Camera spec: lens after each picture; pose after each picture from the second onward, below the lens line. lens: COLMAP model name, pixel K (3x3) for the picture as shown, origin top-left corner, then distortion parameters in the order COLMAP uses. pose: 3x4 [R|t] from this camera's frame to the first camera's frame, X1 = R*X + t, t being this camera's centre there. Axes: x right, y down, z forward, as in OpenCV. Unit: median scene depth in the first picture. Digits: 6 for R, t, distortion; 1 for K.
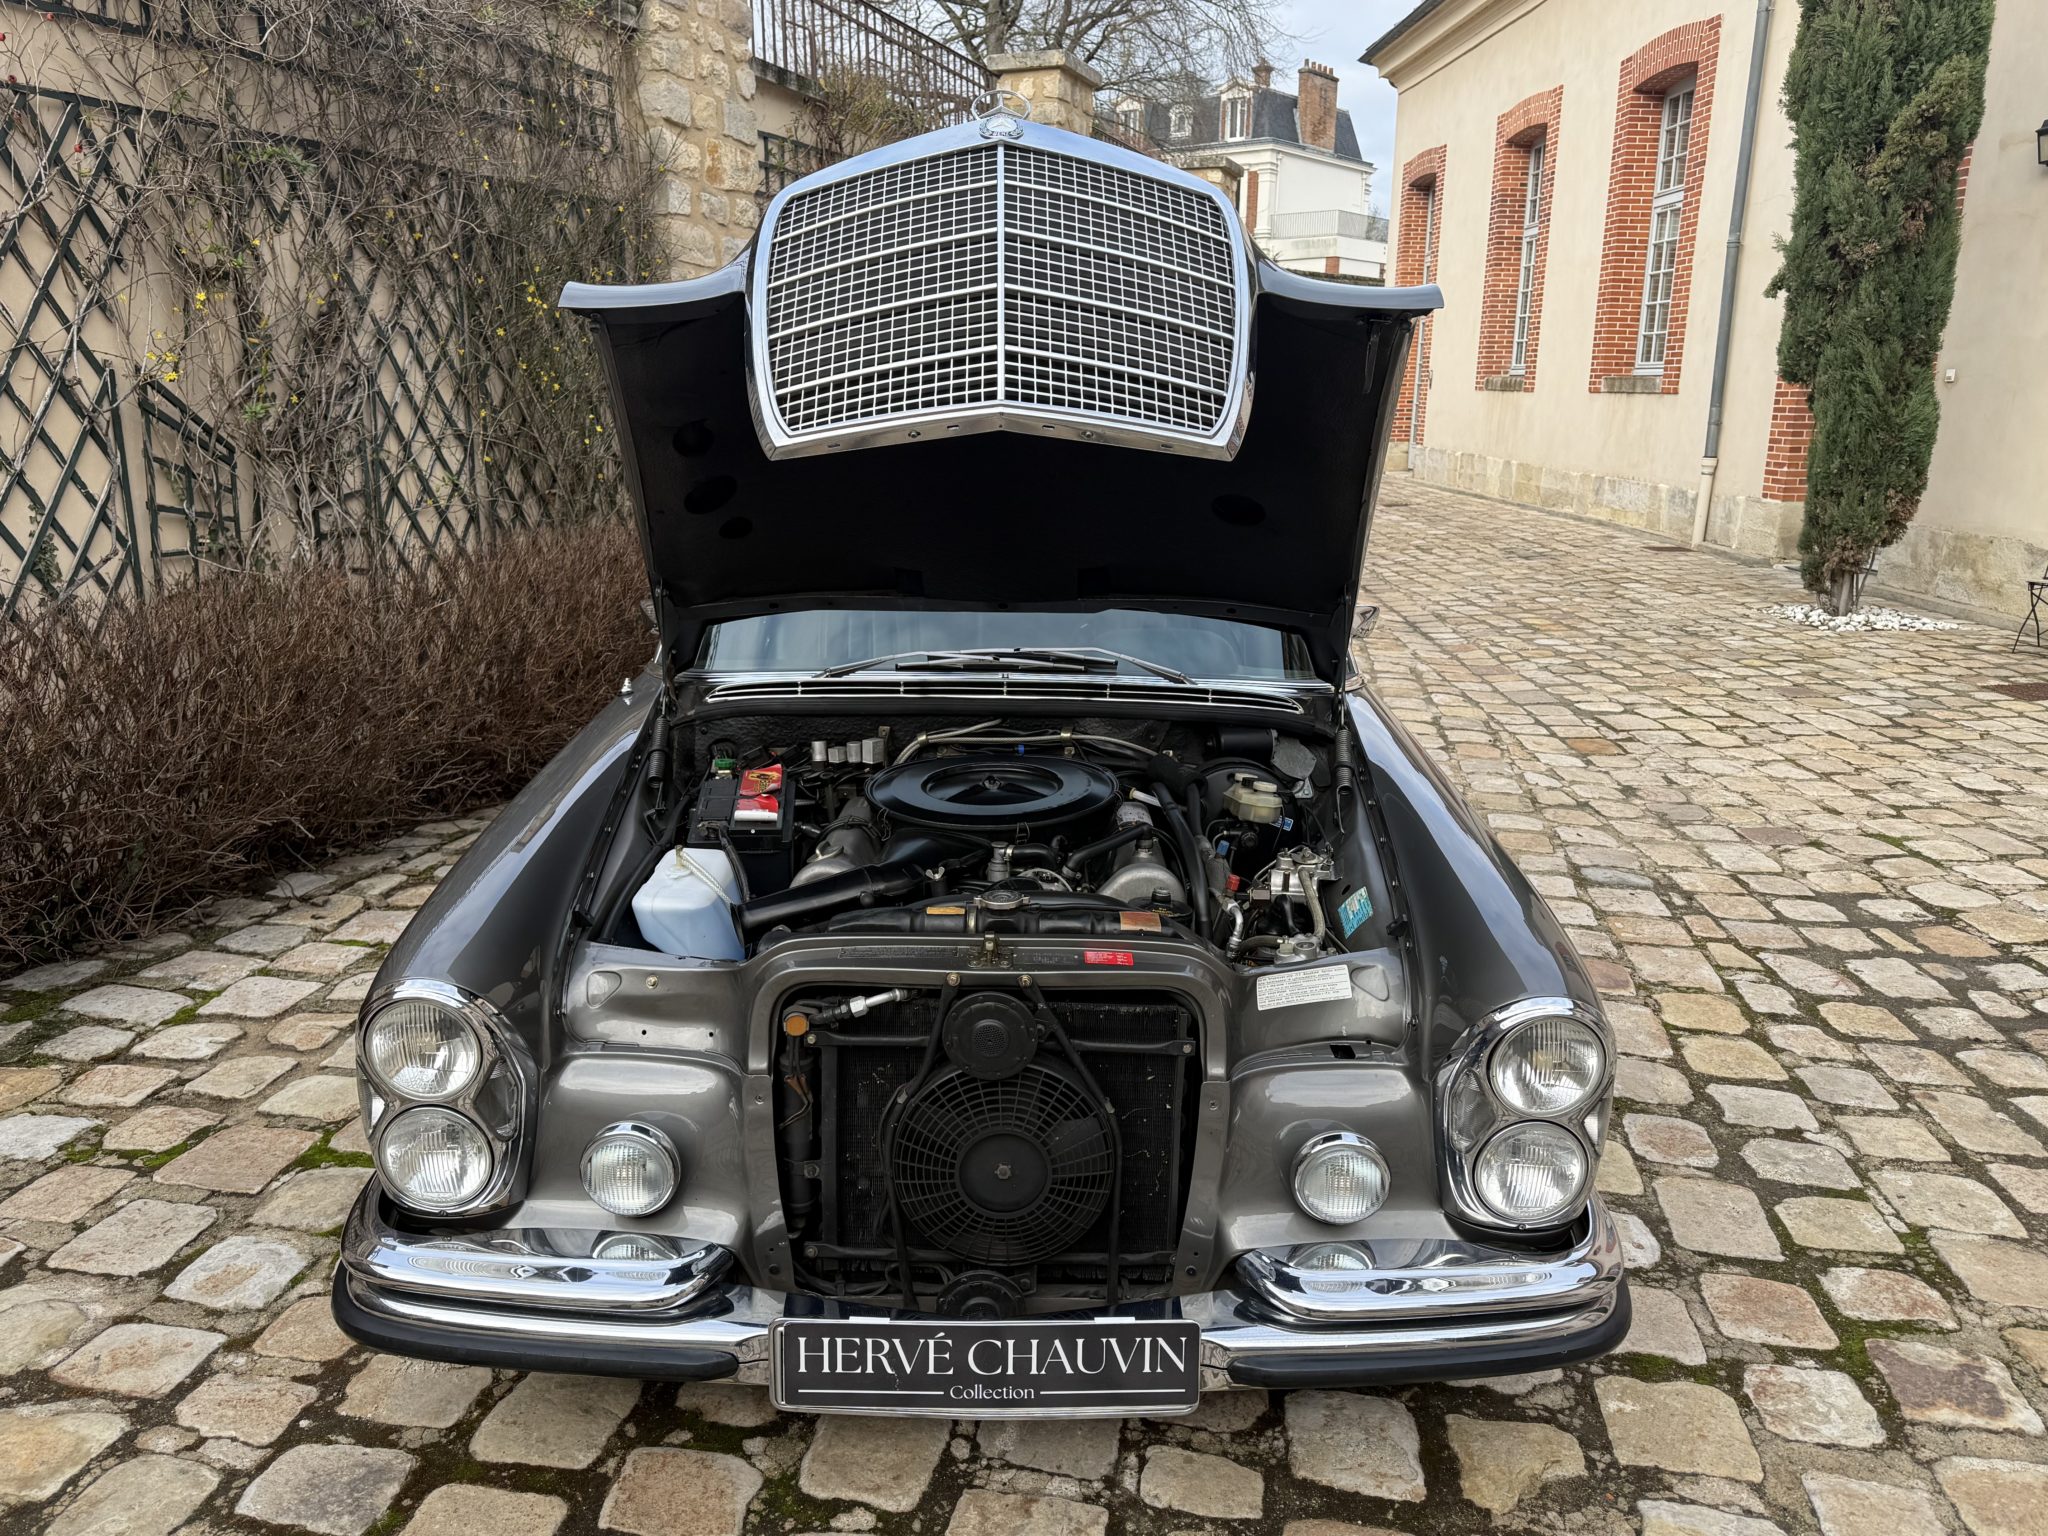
lens RADIAL K [[1490.6, 0, 1022.6], [0, 1490.6, 771.4], [0, 0, 1]] dist [0.054301, -0.085050]
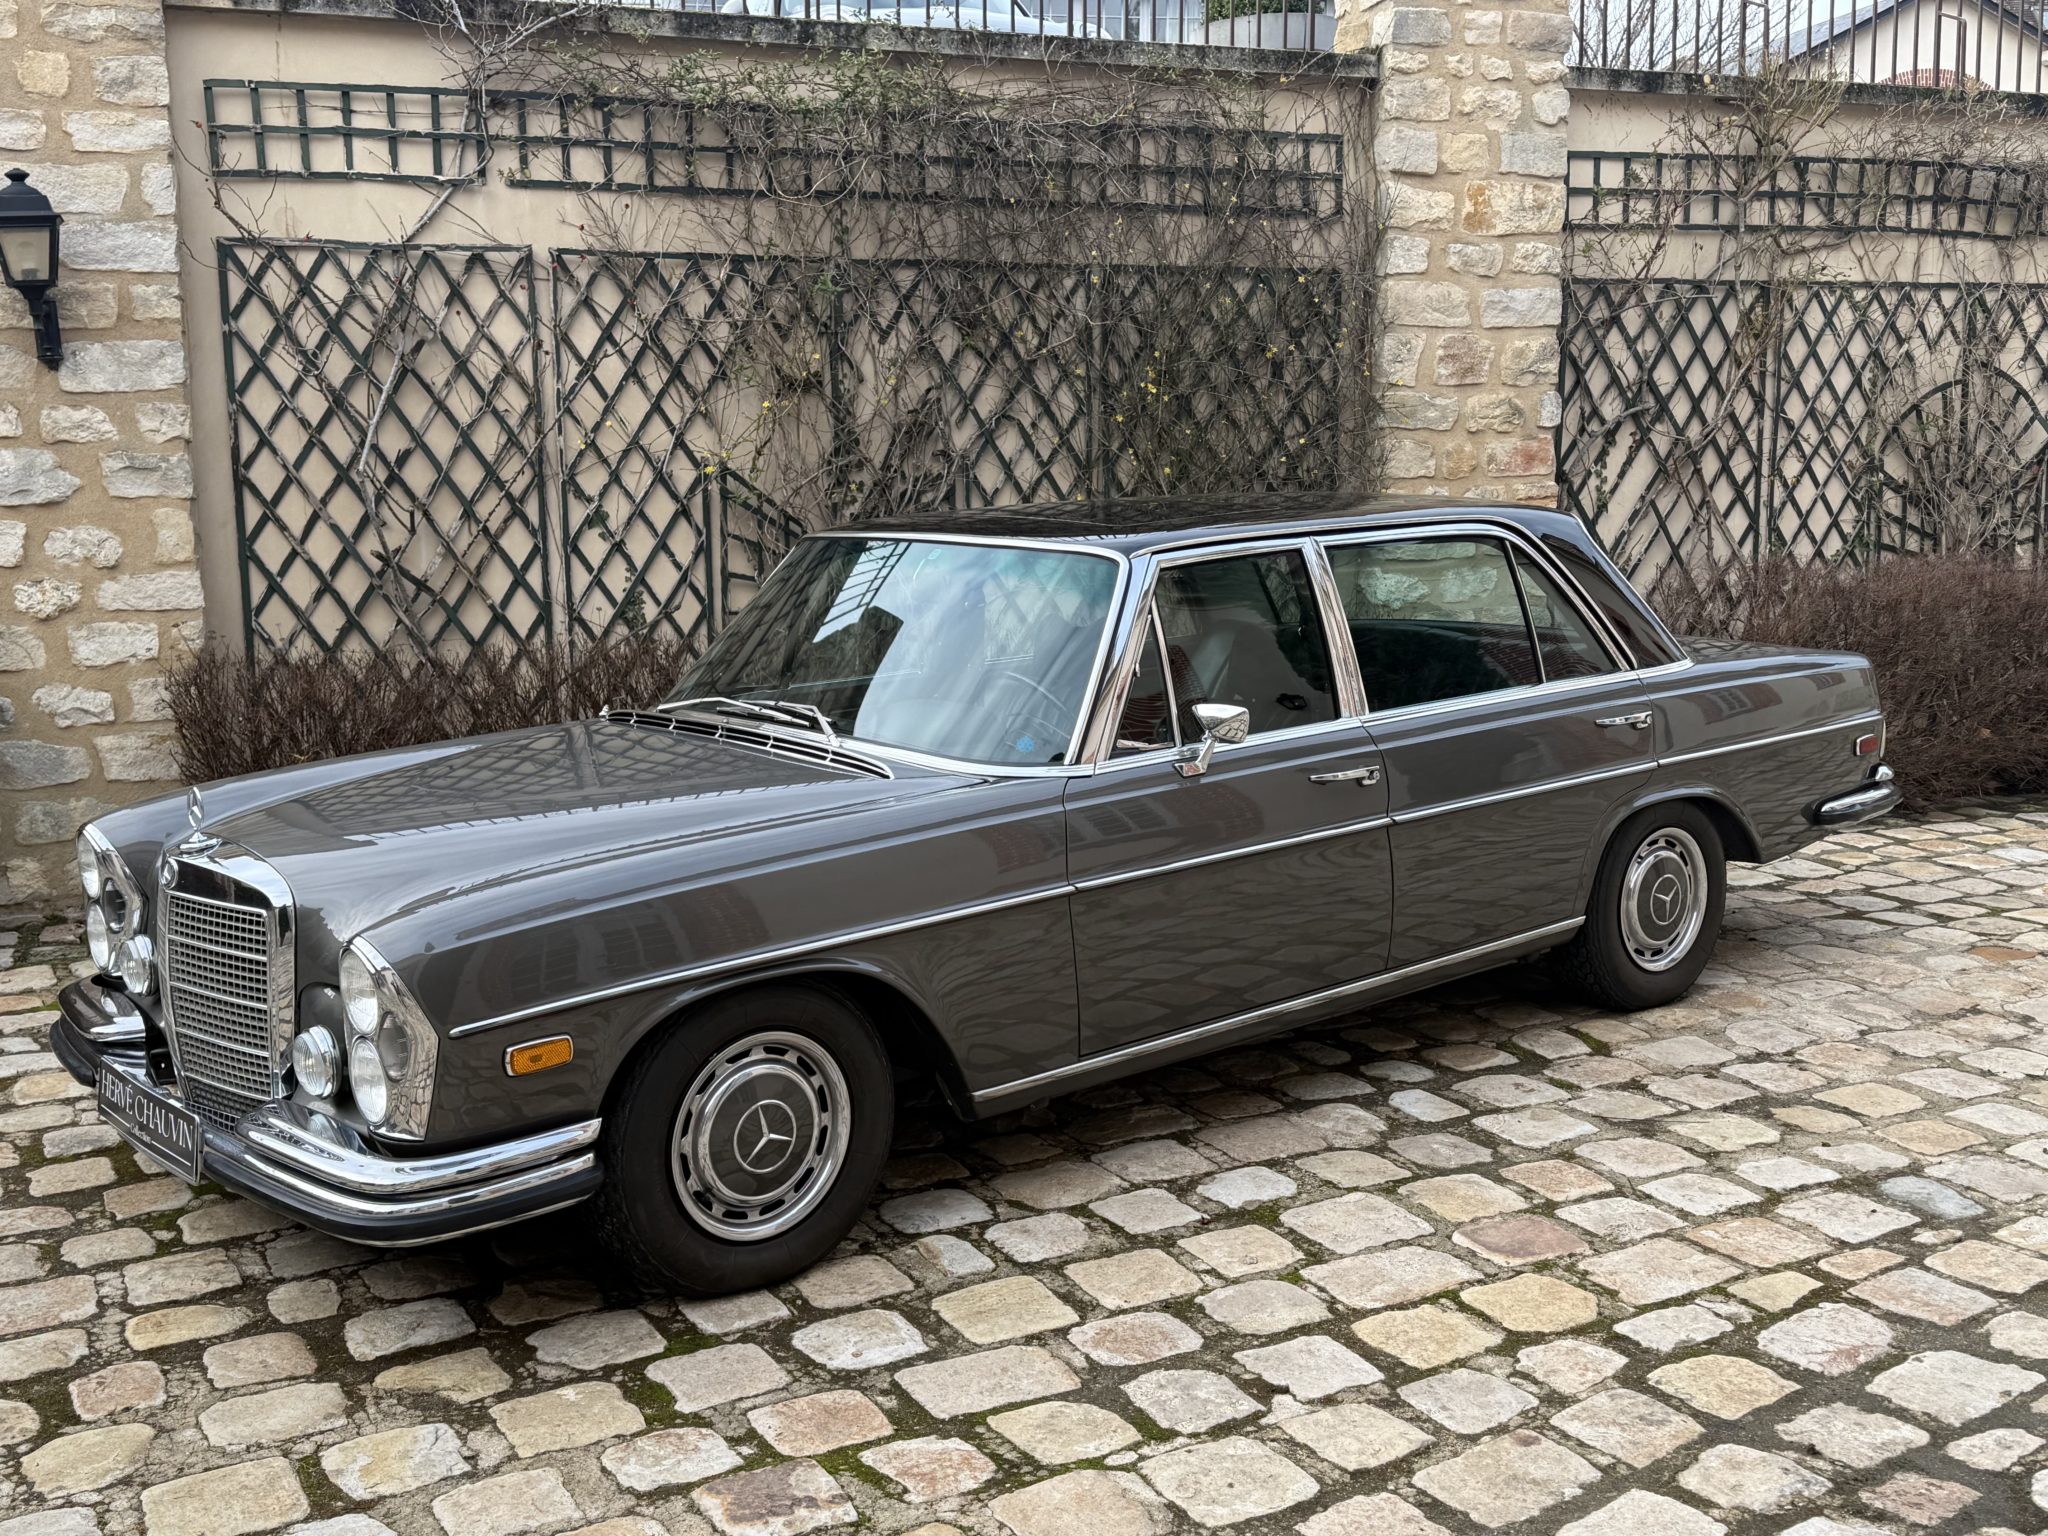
lens RADIAL K [[2090.1, 0, 1020.7], [0, 2090.1, 771.6], [0, 0, 1]] dist [0.211933, -0.471834]
pose [[0.635703, 0.096352, -0.765897, 1.097072], [-0.175078, 0.984320, -0.021487, -0.026877], [0.751817, 0.147751, 0.642605, 0.122144]]
